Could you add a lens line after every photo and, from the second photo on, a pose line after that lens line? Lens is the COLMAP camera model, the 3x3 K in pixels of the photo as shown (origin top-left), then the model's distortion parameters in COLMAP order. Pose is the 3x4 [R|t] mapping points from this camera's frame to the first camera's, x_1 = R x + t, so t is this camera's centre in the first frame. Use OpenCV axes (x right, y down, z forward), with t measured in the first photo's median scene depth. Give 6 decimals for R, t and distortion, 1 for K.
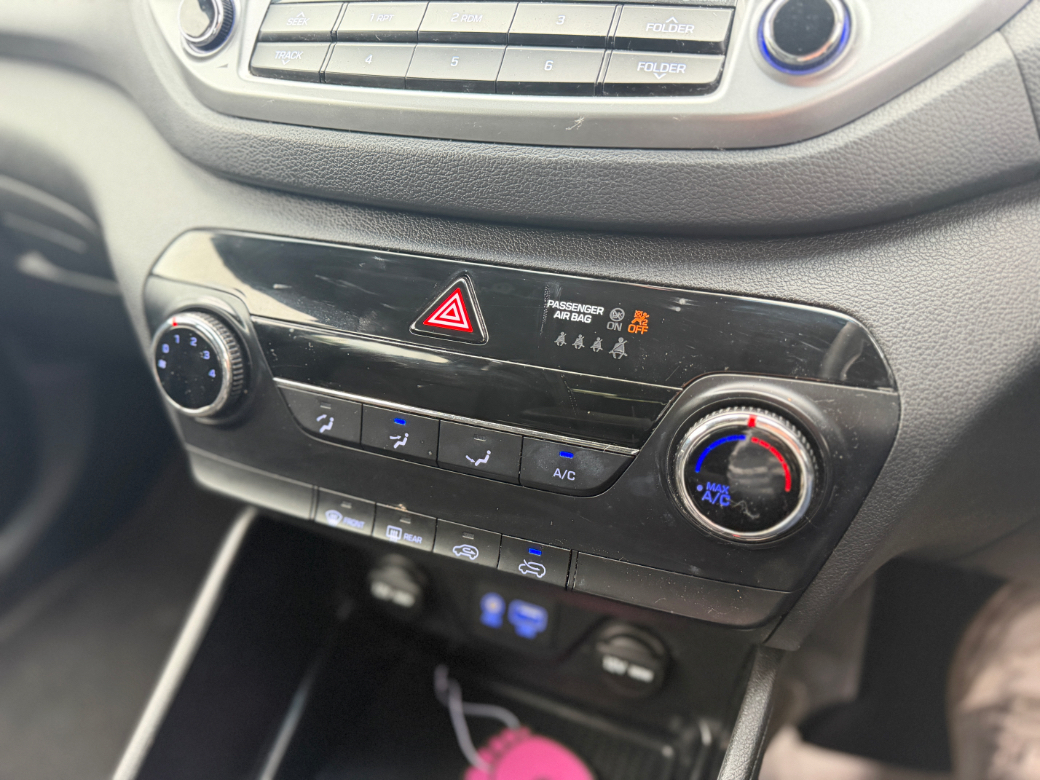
lens RADIAL K [[728.4, 0, 520.0], [0, 728.4, 390.0], [0, 0, 1]] dist [0.030677, -0.000020]
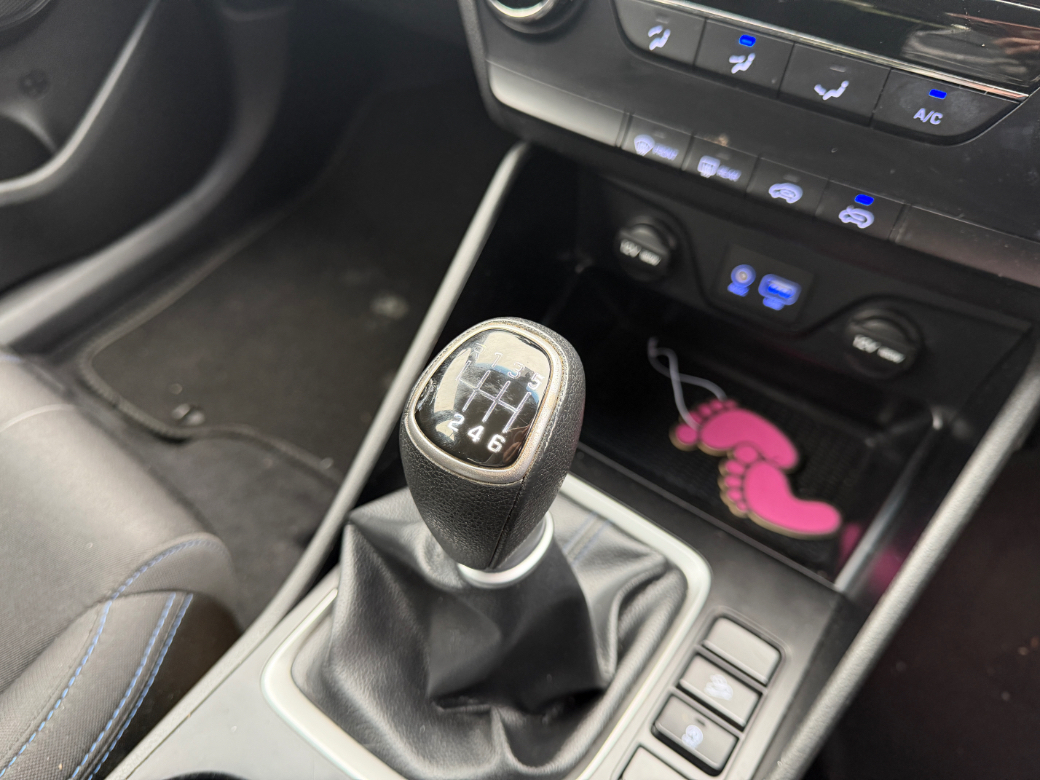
lens RADIAL K [[738.4, 0, 520.0], [0, 738.4, 390.0], [0, 0, 1]] dist [-0.085118, 0.002233]
pose [[0.980009, 0.159307, -0.119176, -0.255063], [-0.107858, 0.928779, 0.354594, 0.154821], [0.167177, -0.334652, 0.927394, -0.047512]]
